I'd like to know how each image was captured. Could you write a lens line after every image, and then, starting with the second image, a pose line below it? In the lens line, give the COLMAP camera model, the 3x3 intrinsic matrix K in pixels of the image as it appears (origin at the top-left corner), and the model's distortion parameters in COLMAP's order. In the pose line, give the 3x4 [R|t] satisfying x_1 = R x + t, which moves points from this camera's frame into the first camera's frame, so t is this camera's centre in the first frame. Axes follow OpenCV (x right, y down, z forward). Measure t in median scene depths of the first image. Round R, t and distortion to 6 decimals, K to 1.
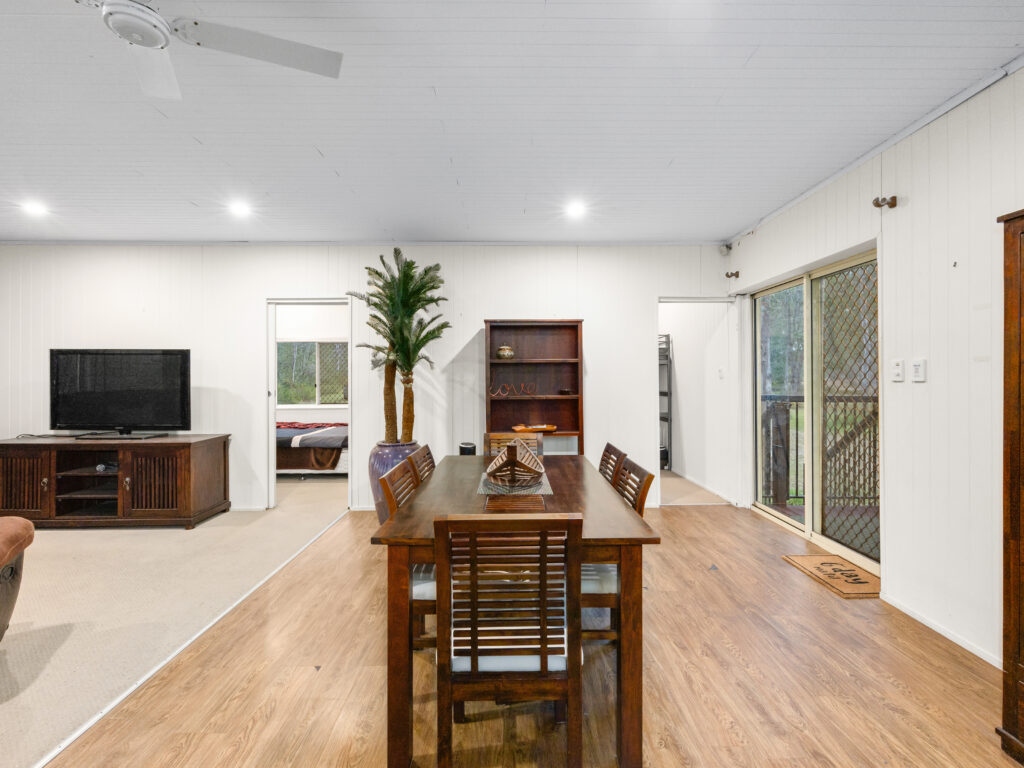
lens RADIAL K [[468.3, 0, 512.0], [0, 468.3, 384.0], [0, 0, 1]] dist [-0.000150, -0.000349]
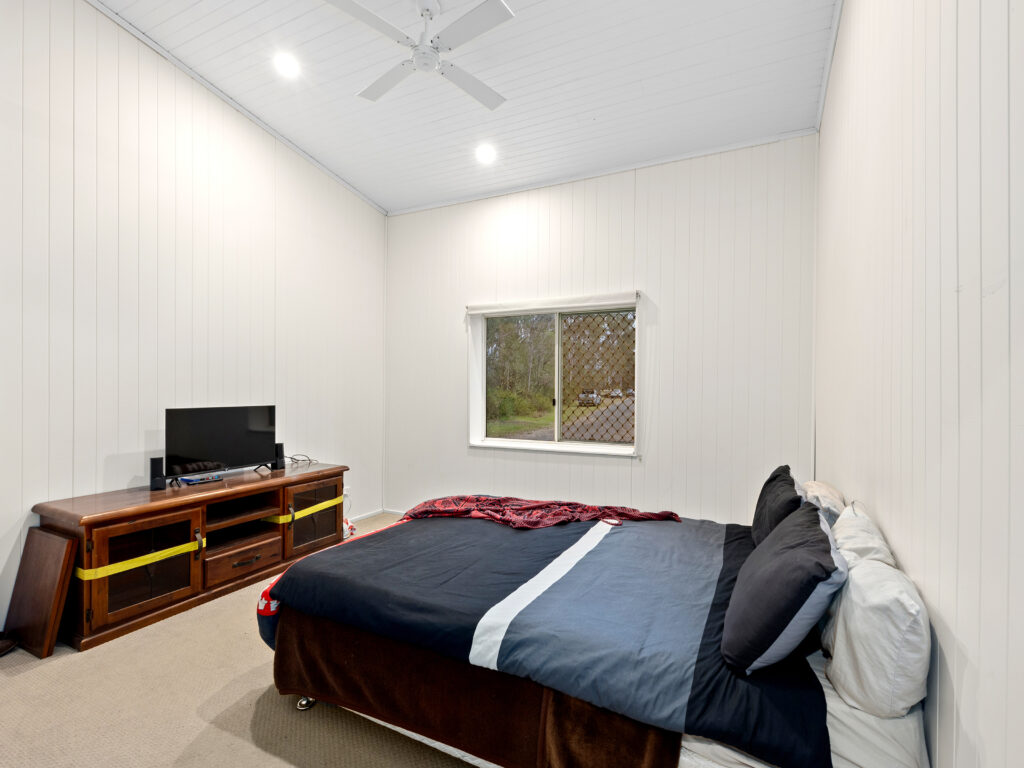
lens RADIAL K [[468.3, 0, 512.0], [0, 468.3, 384.0], [0, 0, 1]] dist [-0.000150, -0.000349]
pose [[0.889218, -0.003331, -0.457472, -0.261716], [-0.005979, 0.999803, -0.018902, -0.007388], [0.457445, 0.019543, 0.889023, 0.611028]]
